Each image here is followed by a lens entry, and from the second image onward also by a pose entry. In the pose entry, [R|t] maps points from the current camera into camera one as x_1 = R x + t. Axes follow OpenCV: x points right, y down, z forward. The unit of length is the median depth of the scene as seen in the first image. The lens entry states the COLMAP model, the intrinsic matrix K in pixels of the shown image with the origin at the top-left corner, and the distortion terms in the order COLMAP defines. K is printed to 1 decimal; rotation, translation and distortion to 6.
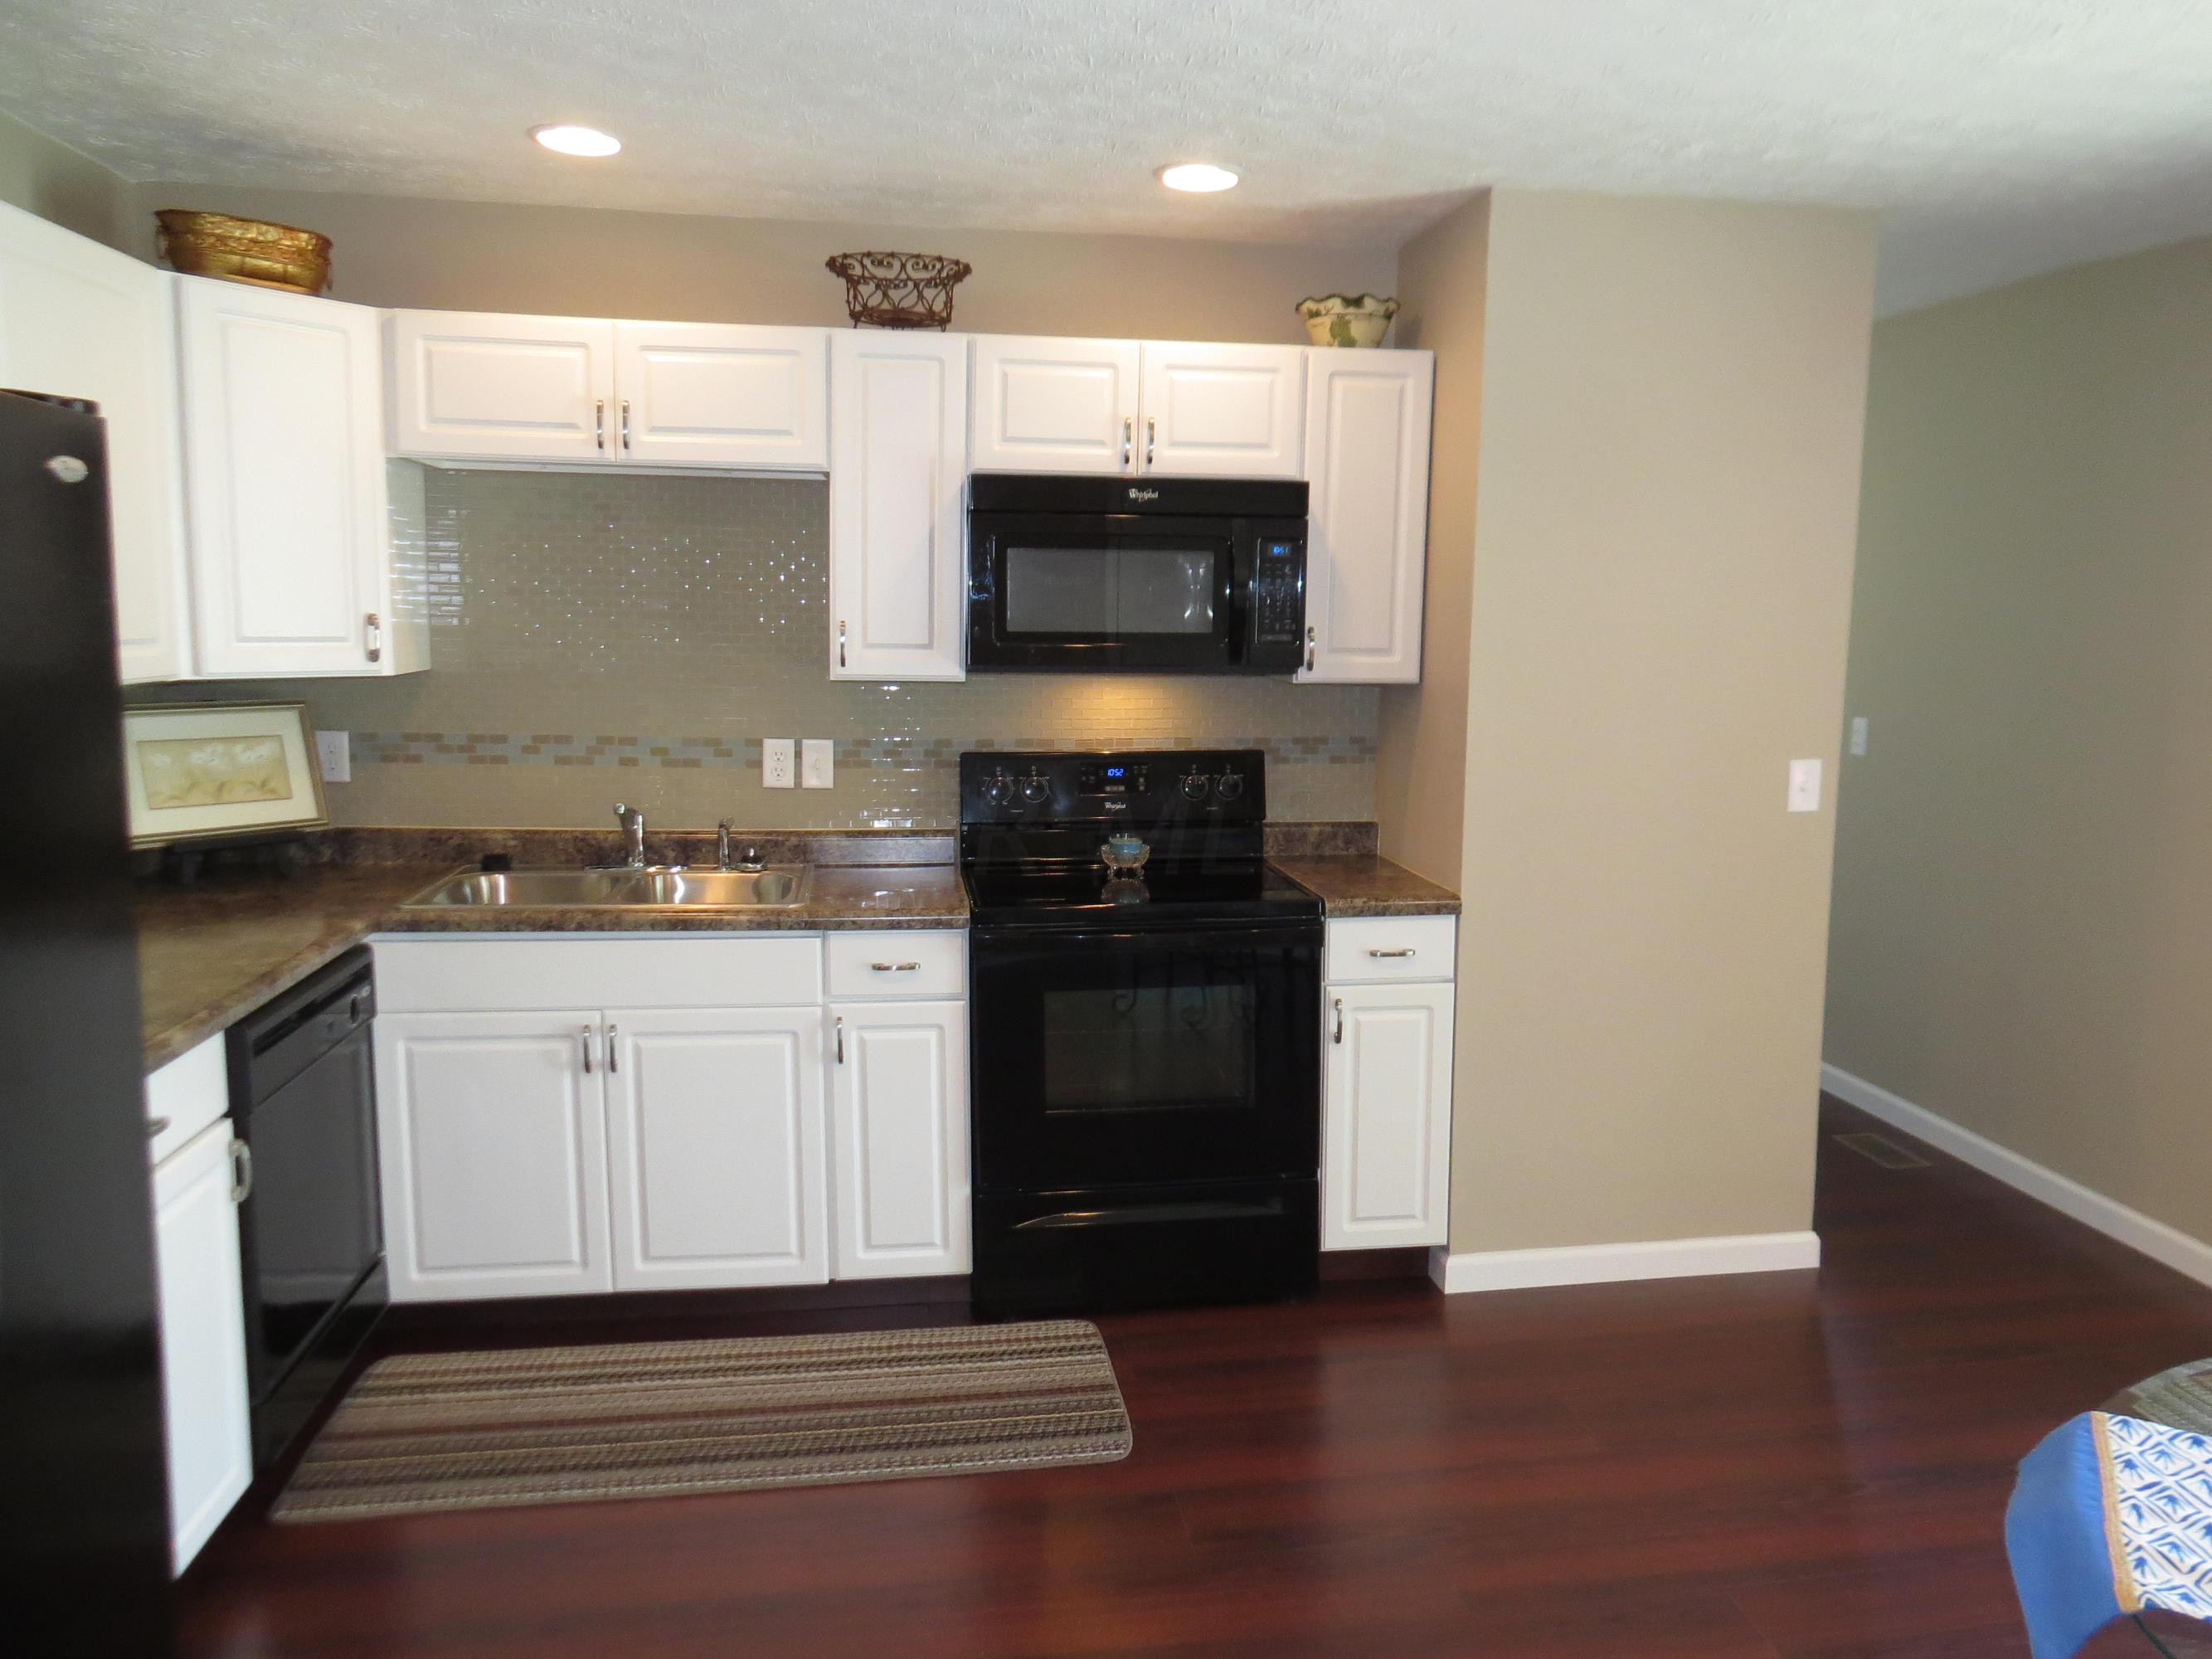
lens RADIAL K [[1556.8, 0, 1105.4], [0, 1556.8, 835.1], [0, 0, 1]] dist [-0.000188, 0.005407]
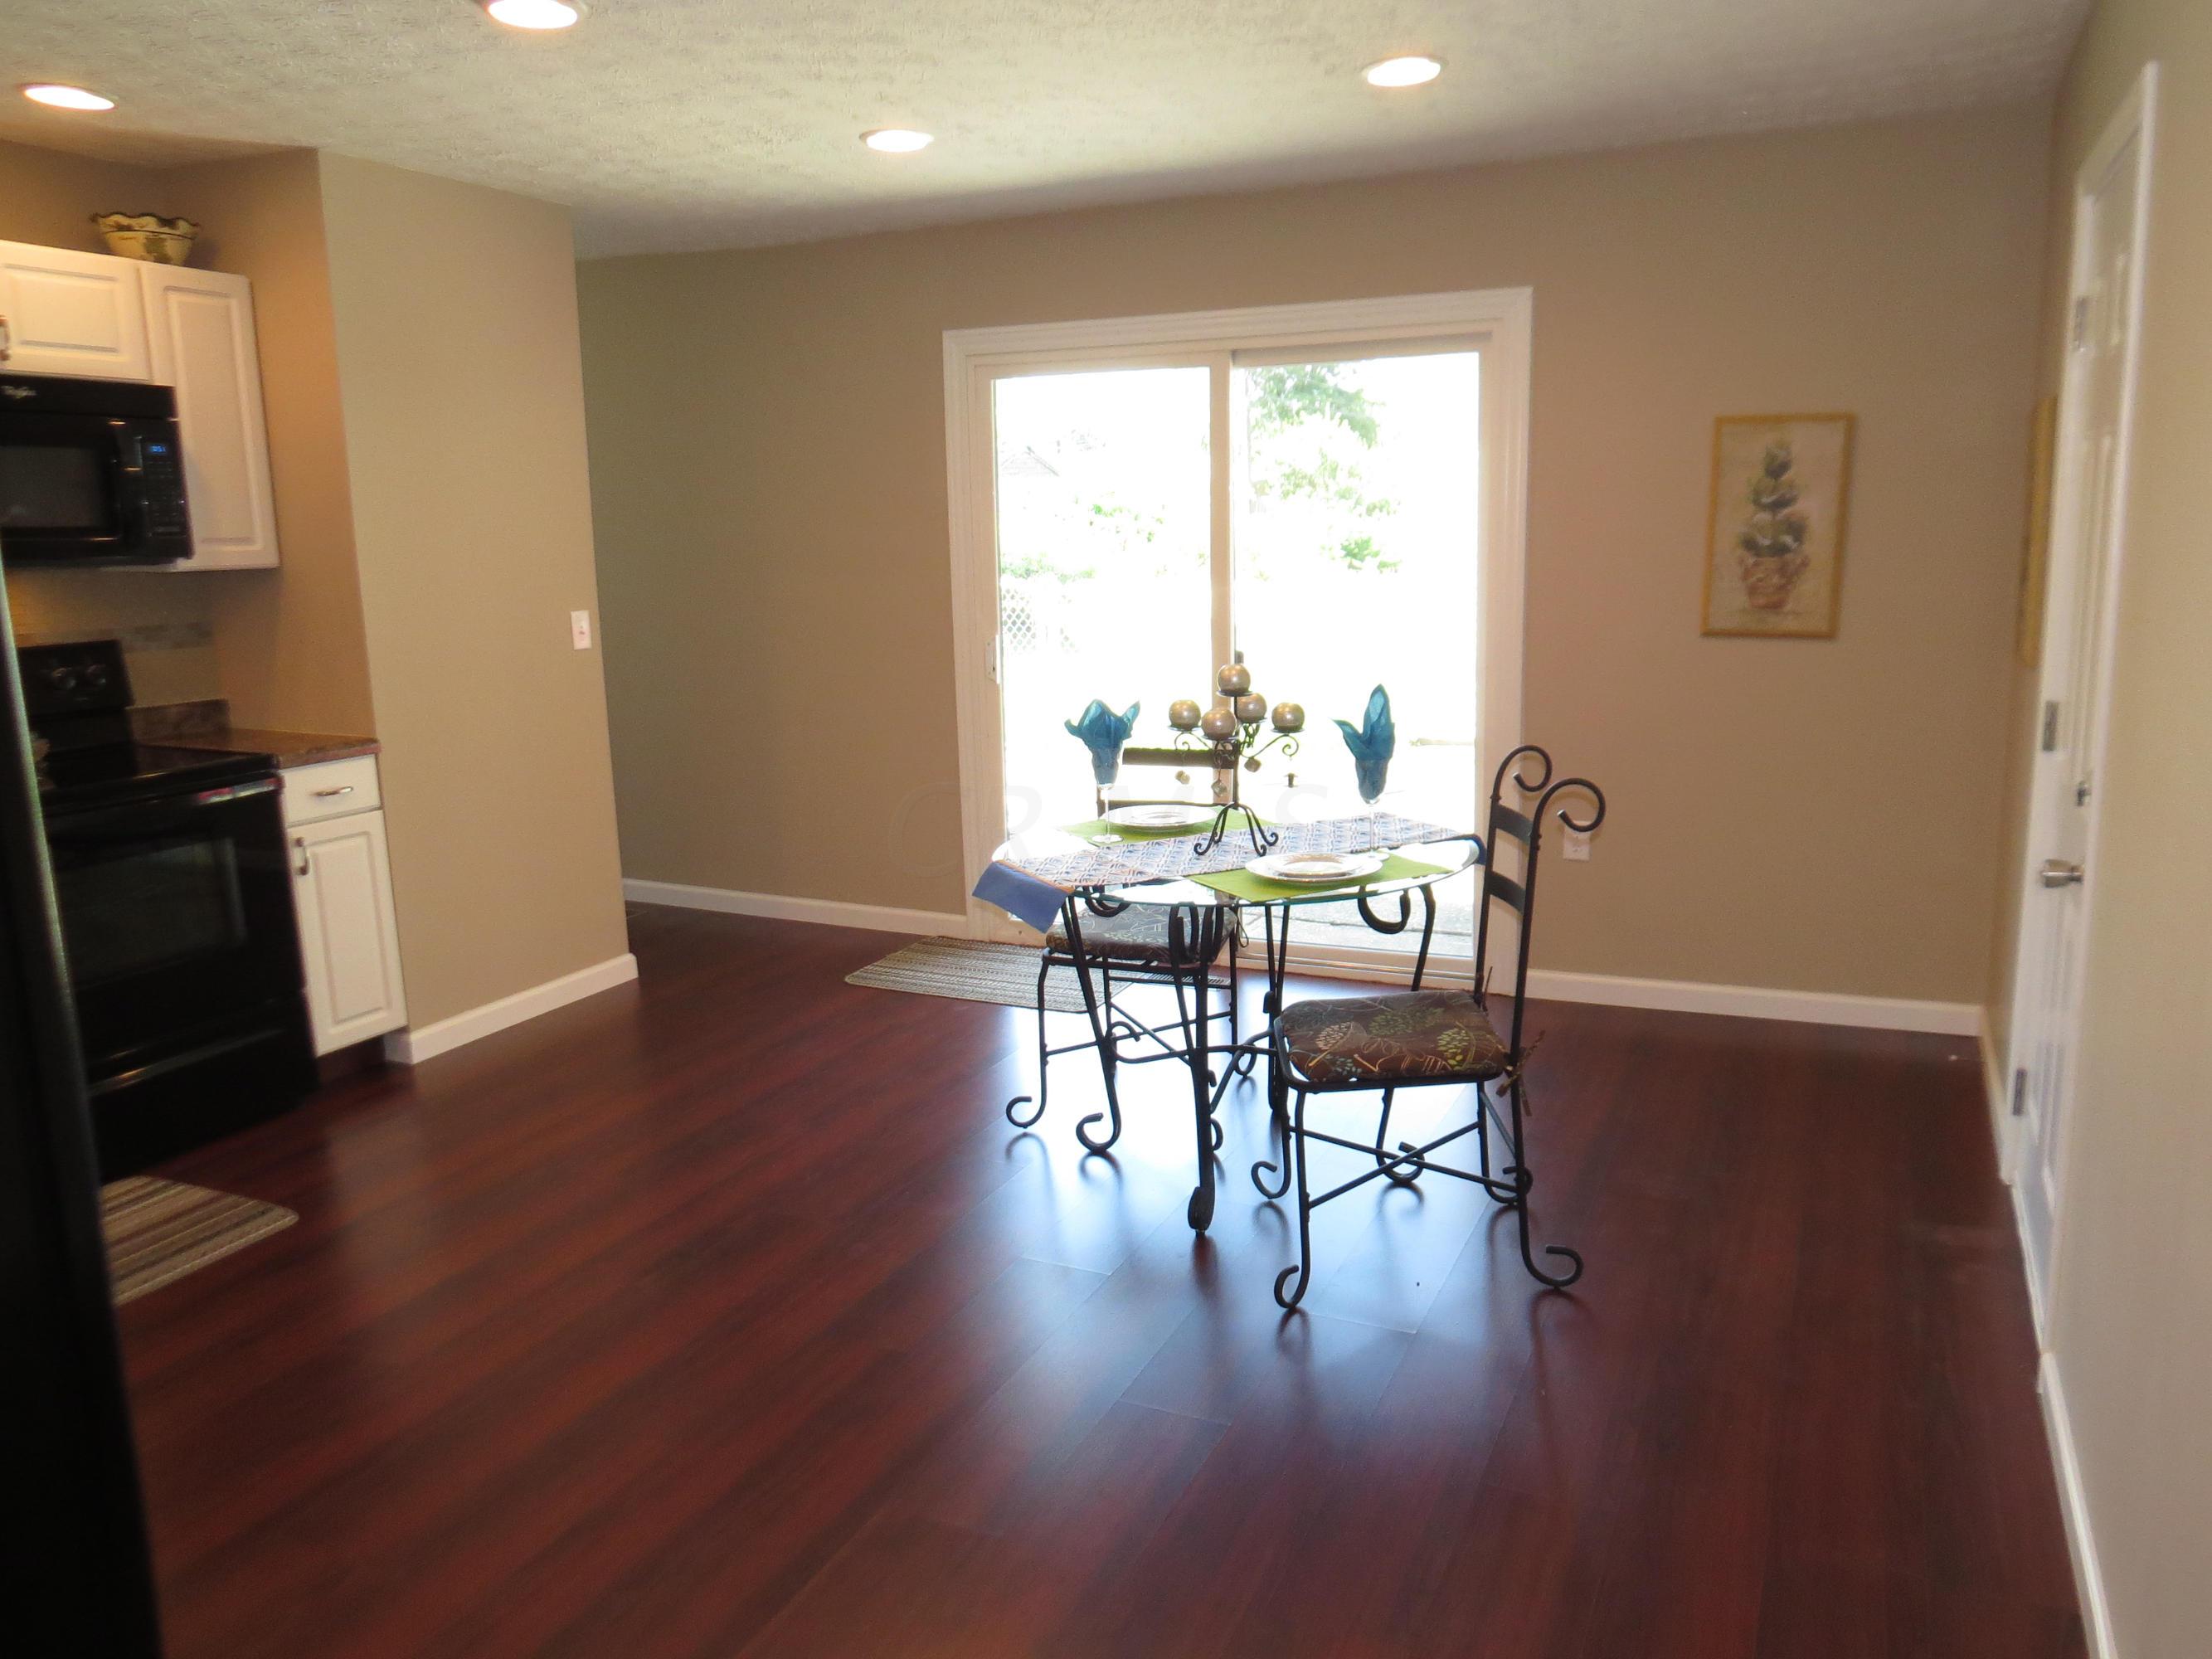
lens RADIAL K [[1609.3, 0, 1111.2], [0, 1609.3, 829.2], [0, 0, 1]] dist [-0.000721, 0.005239]
pose [[0.549638, -0.174608, 0.816952, -0.487549], [0.135787, 0.983582, 0.118866, 0.036553], [-0.824294, 0.045598, 0.564323, -0.180286]]
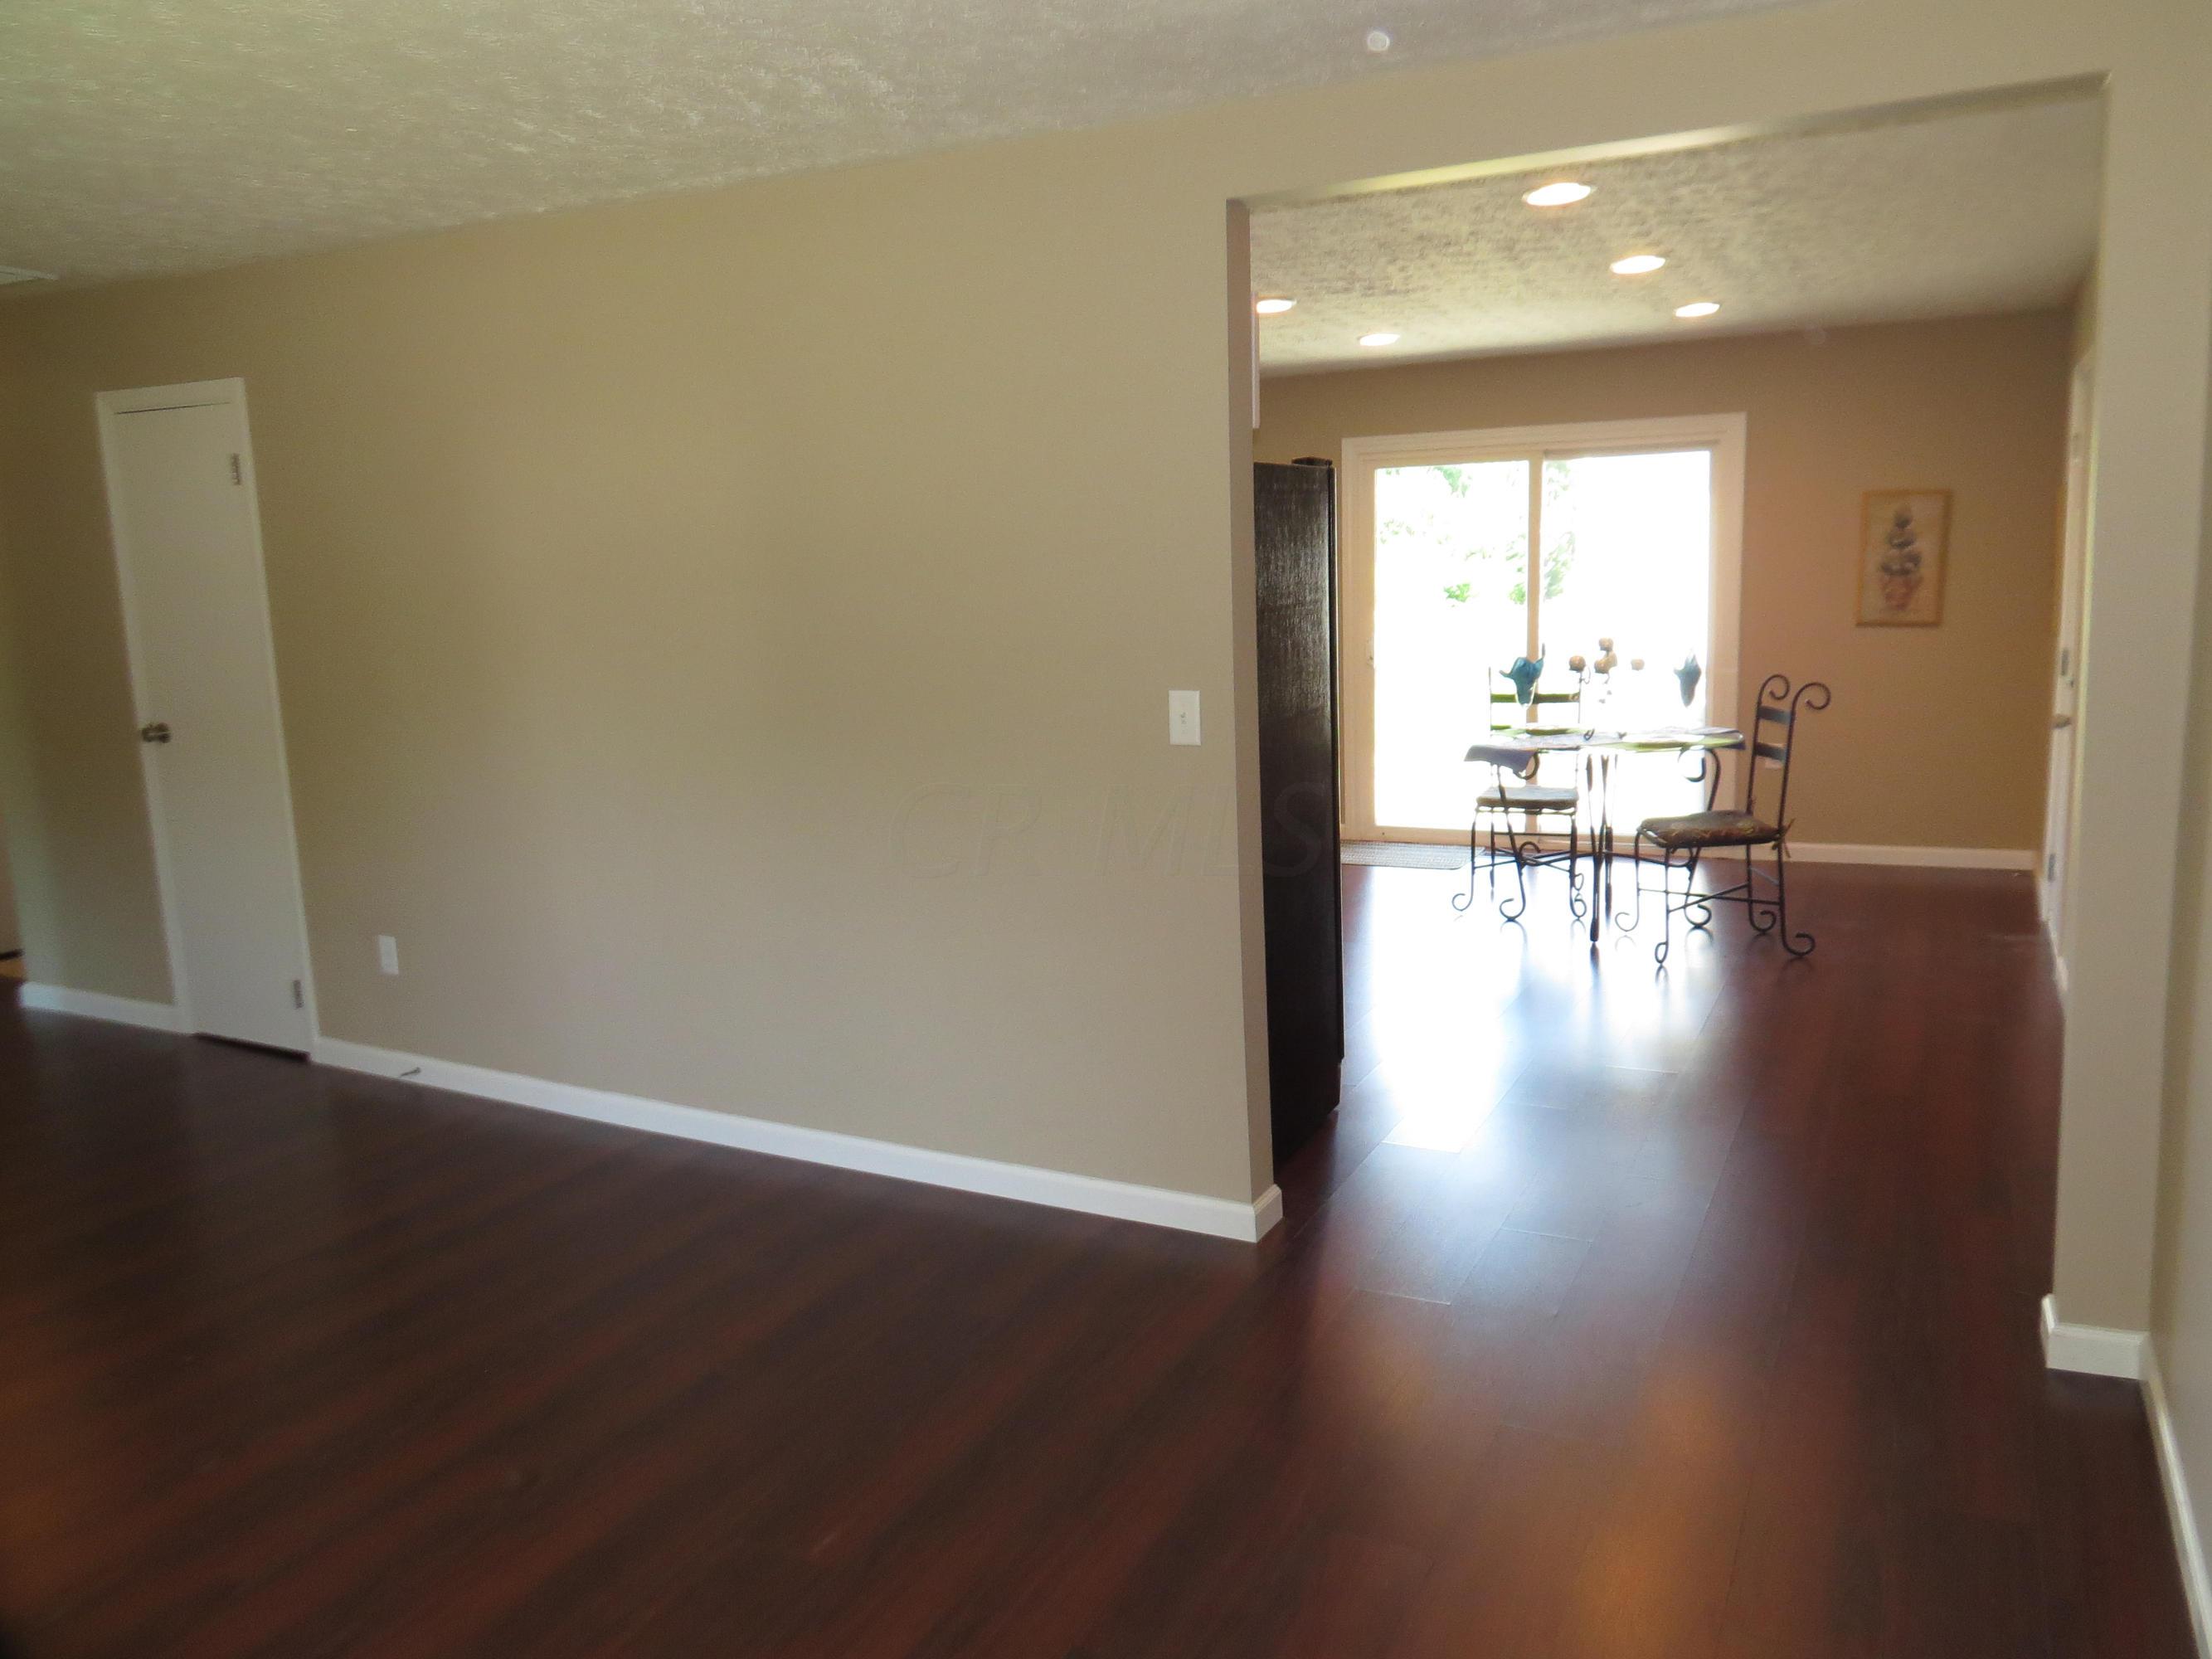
lens RADIAL K [[1609.3, 0, 1111.2], [0, 1609.3, 829.2], [0, 0, 1]] dist [-0.000721, 0.005239]
pose [[0.581525, -0.151257, 0.799343, -1.650661], [0.140152, 0.986500, 0.084712, 0.053272], [-0.801365, 0.062767, 0.594874, -0.332229]]
